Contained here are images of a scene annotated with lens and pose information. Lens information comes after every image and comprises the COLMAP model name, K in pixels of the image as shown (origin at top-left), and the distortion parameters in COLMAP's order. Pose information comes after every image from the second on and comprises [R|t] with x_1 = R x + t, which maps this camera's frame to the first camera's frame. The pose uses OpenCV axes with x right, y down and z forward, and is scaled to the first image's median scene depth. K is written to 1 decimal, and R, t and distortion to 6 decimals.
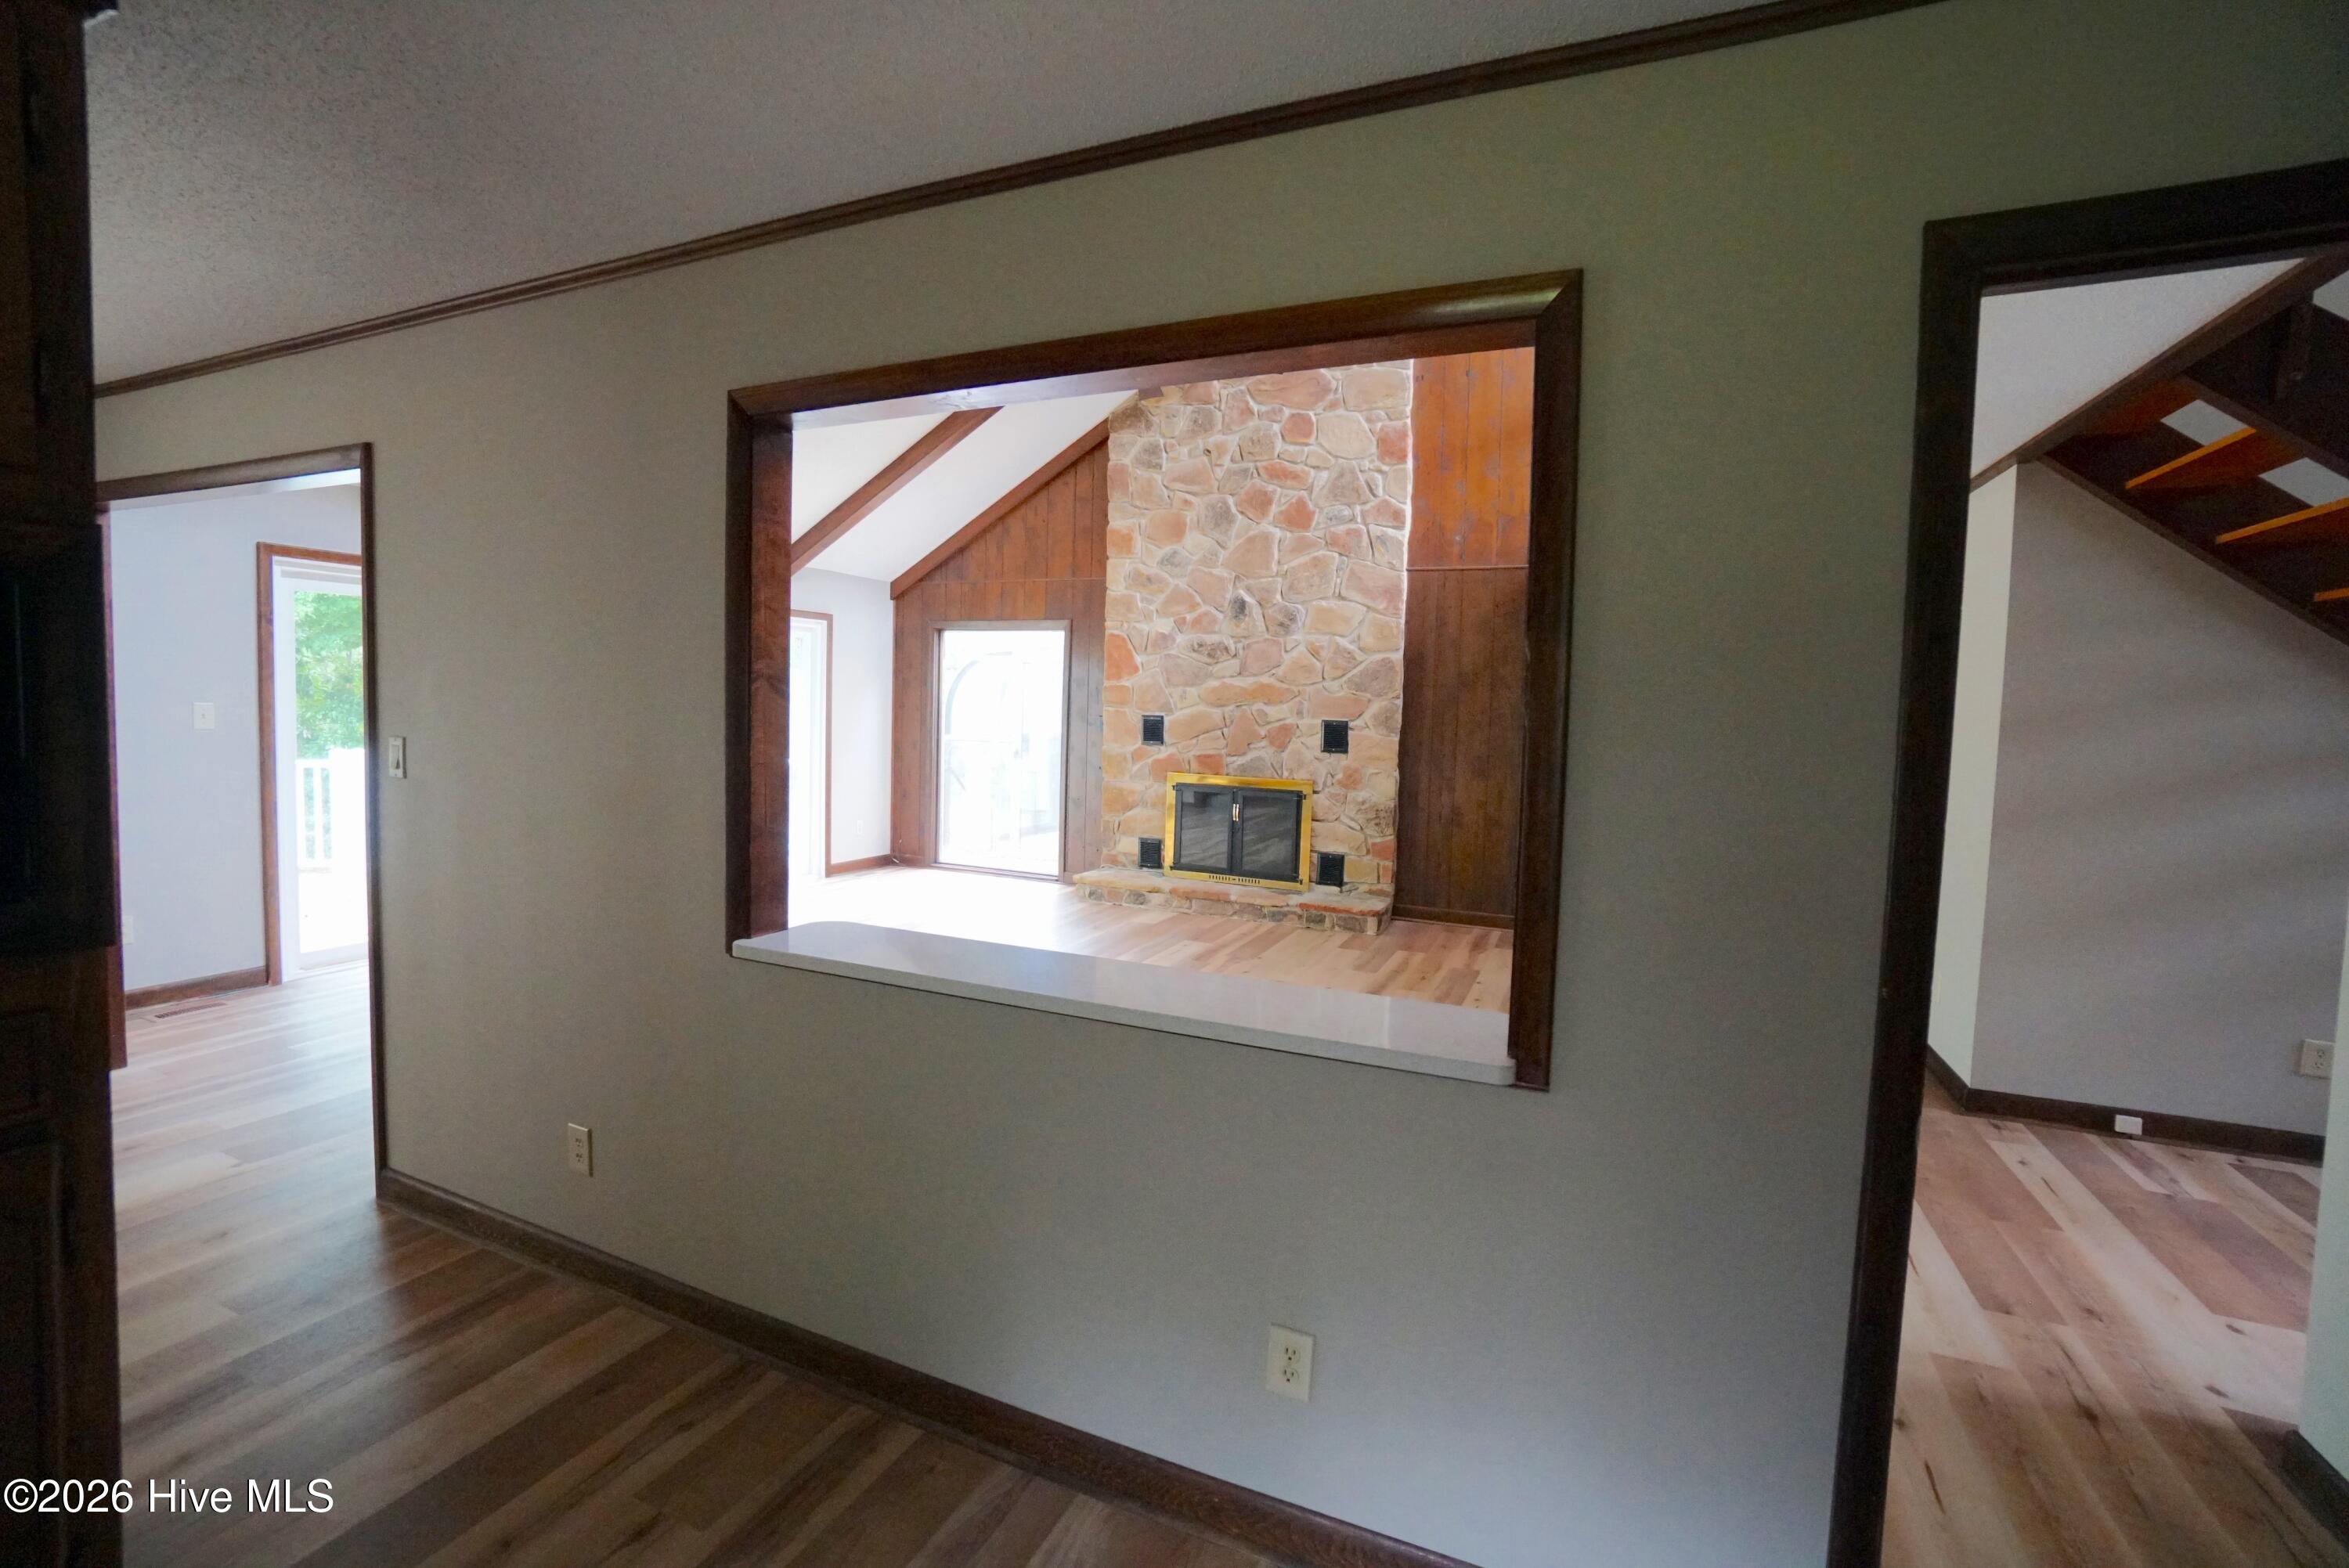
lens RADIAL K [[1031.4, 0, 1161.2], [0, 1031.4, 770.5], [0, 0, 1]] dist [-0.056981, 0.021005]
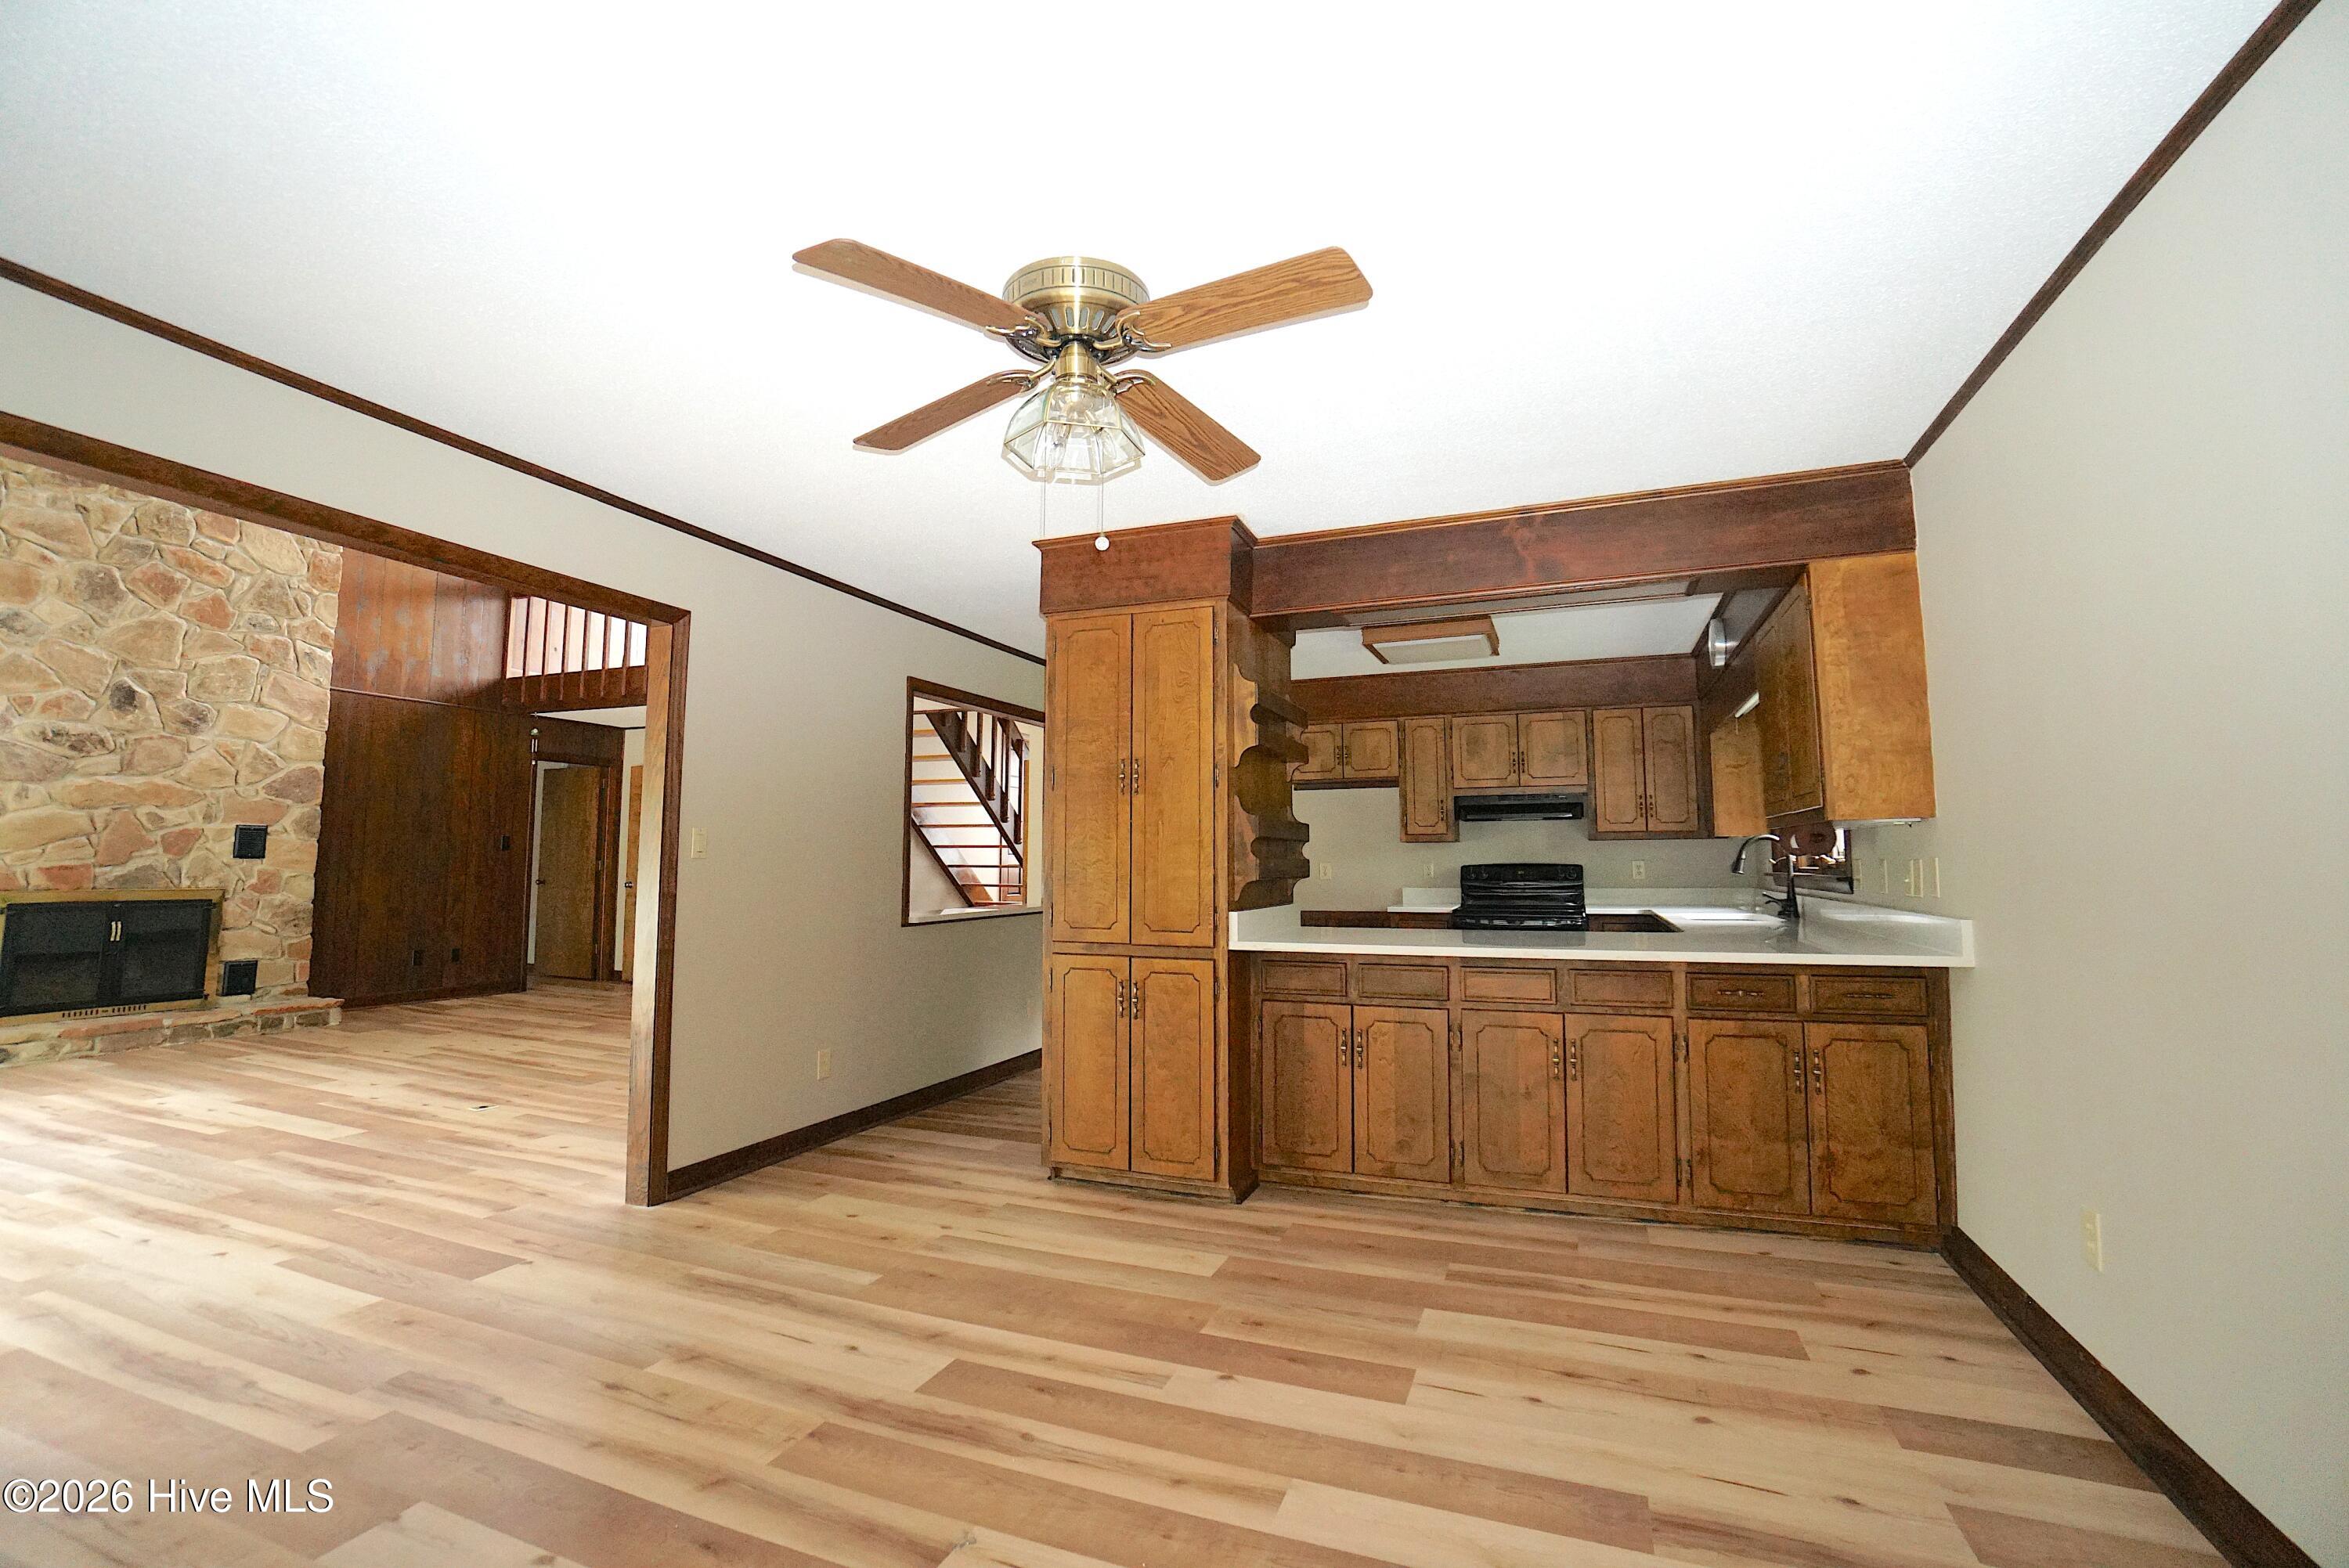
lens RADIAL K [[1031.4, 0, 1161.2], [0, 1031.4, 770.5], [0, 0, 1]] dist [-0.056981, 0.021005]
pose [[-0.044556, 0.060541, 0.997171, -0.807629], [0.055449, 0.996773, -0.058039, 0.003339], [-0.997467, 0.052706, -0.047769, 0.158510]]
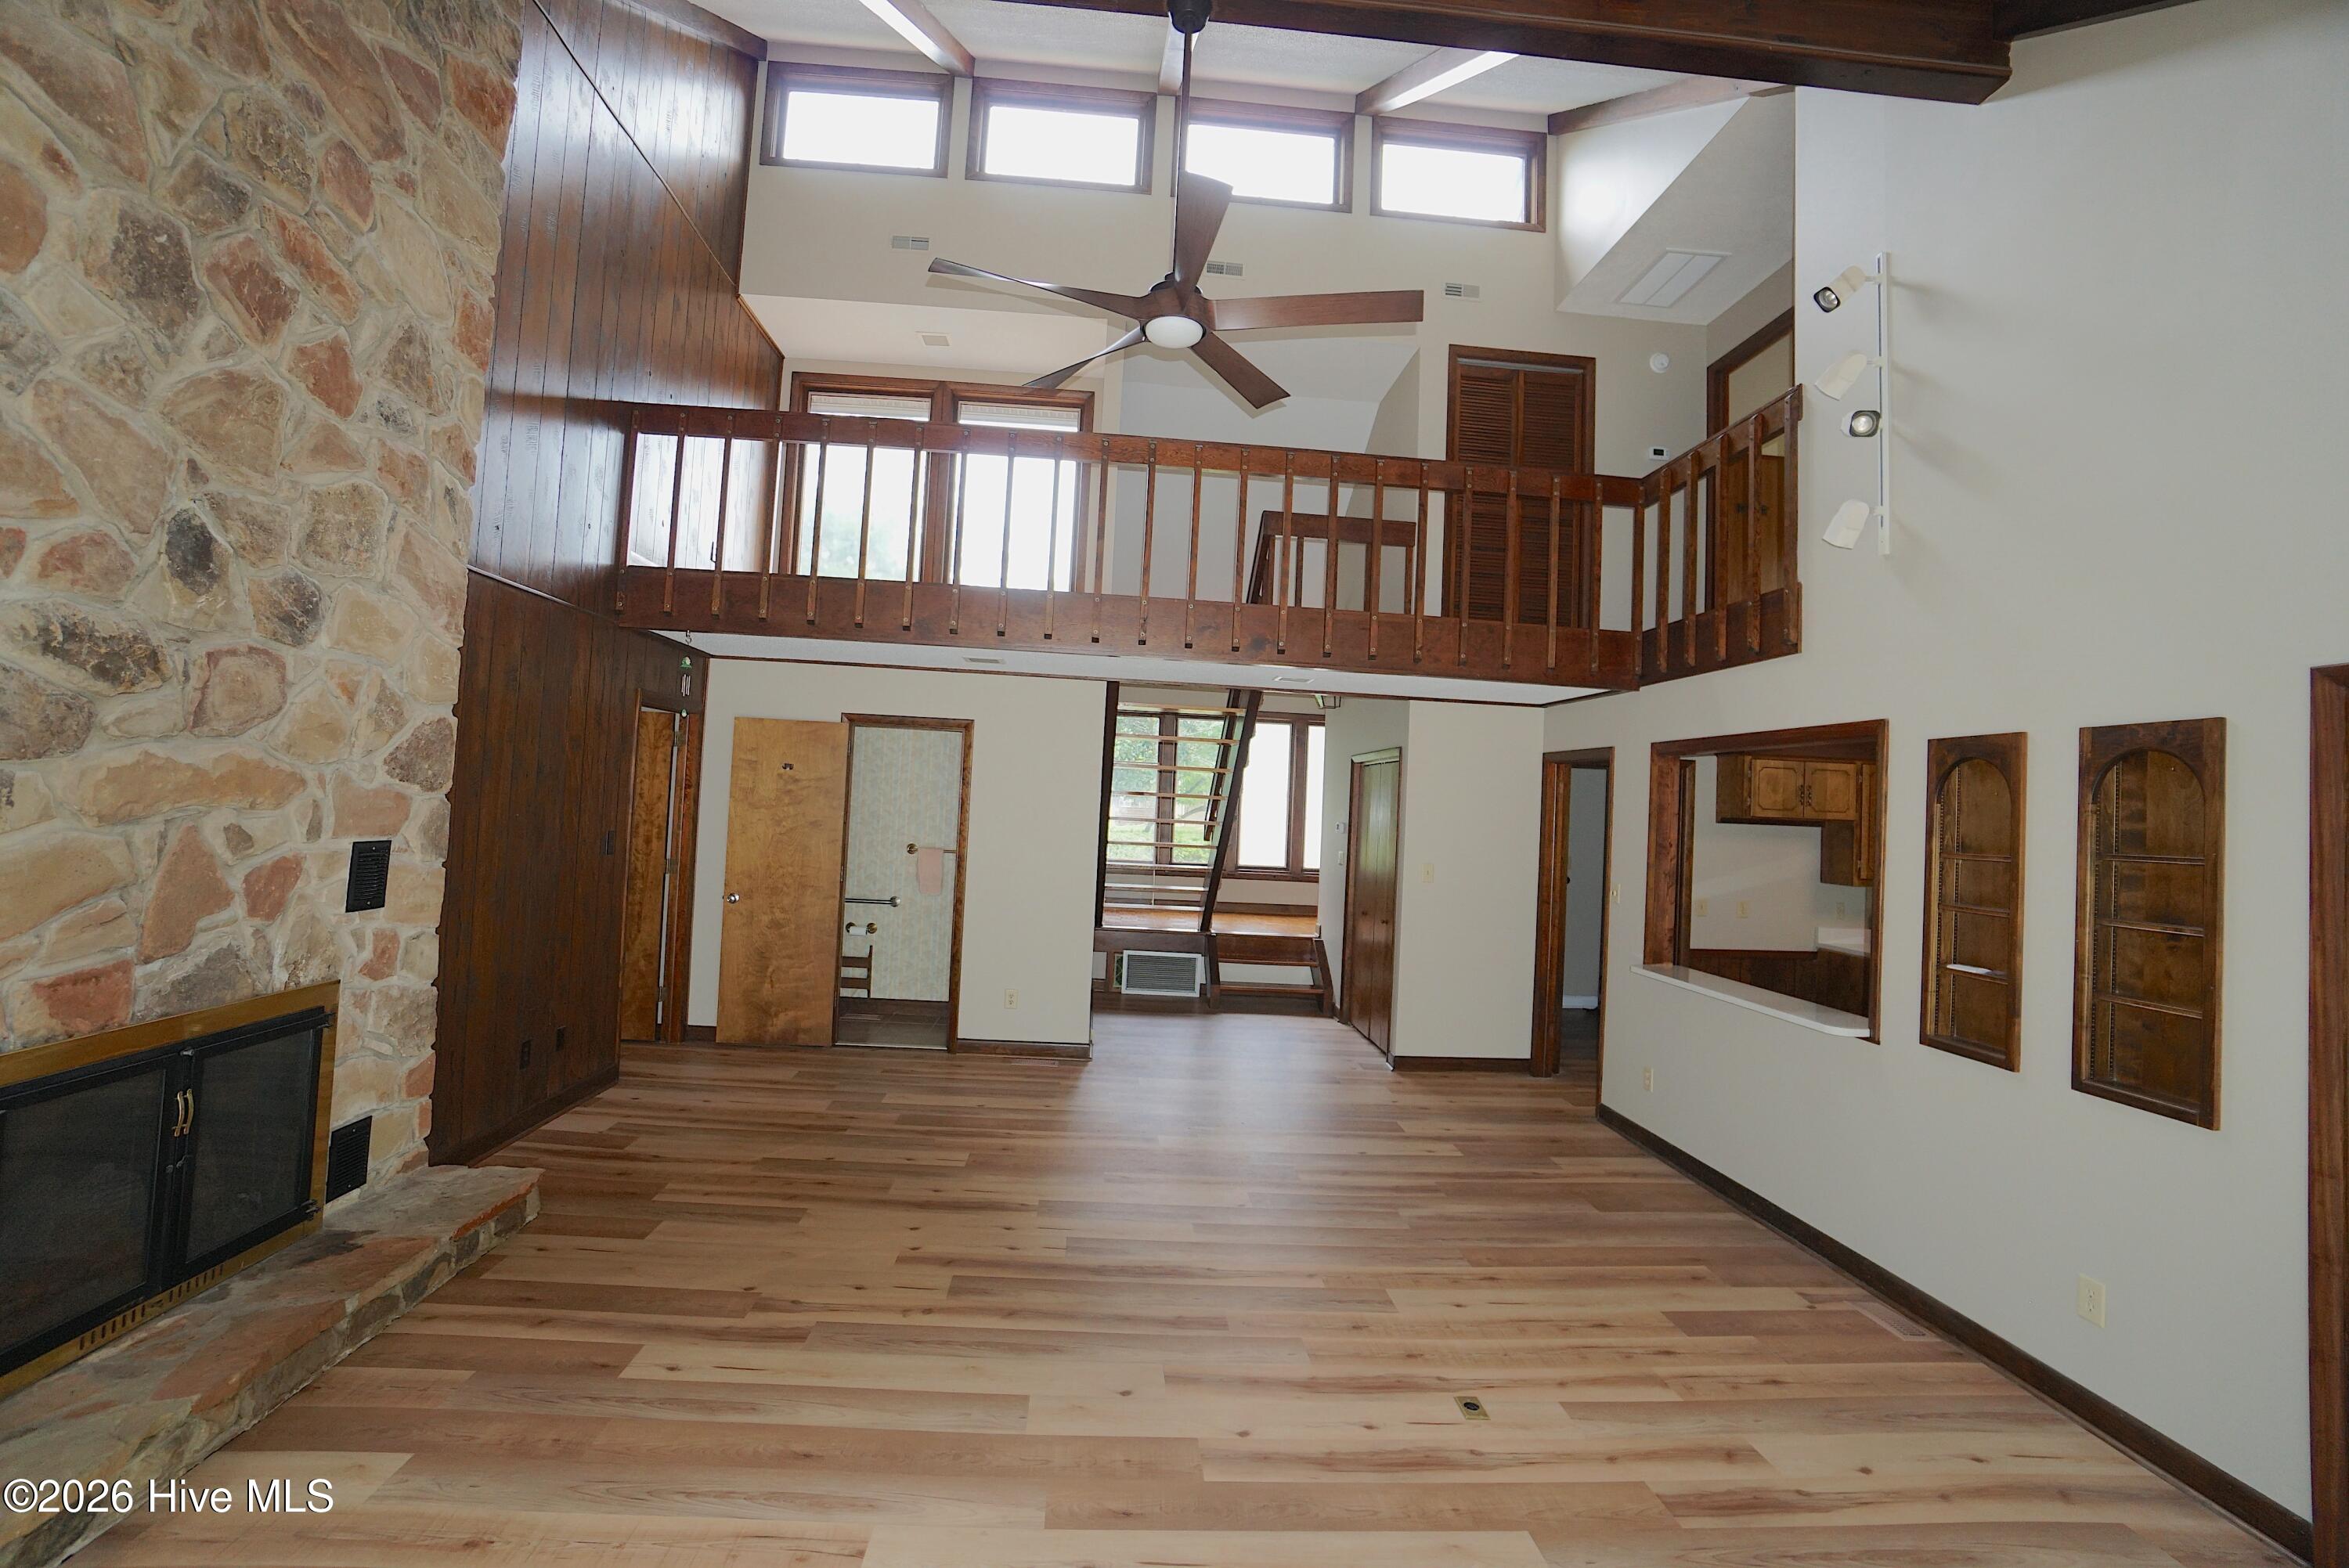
lens RADIAL K [[1031.4, 0, 1161.2], [0, 1031.4, 770.5], [0, 0, 1]] dist [-0.056981, 0.021005]
pose [[-0.459344, -0.018651, 0.888063, -0.396731], [-0.008343, 0.999826, 0.016683, -0.088636], [-0.888219, 0.000255, -0.459419, 0.856662]]
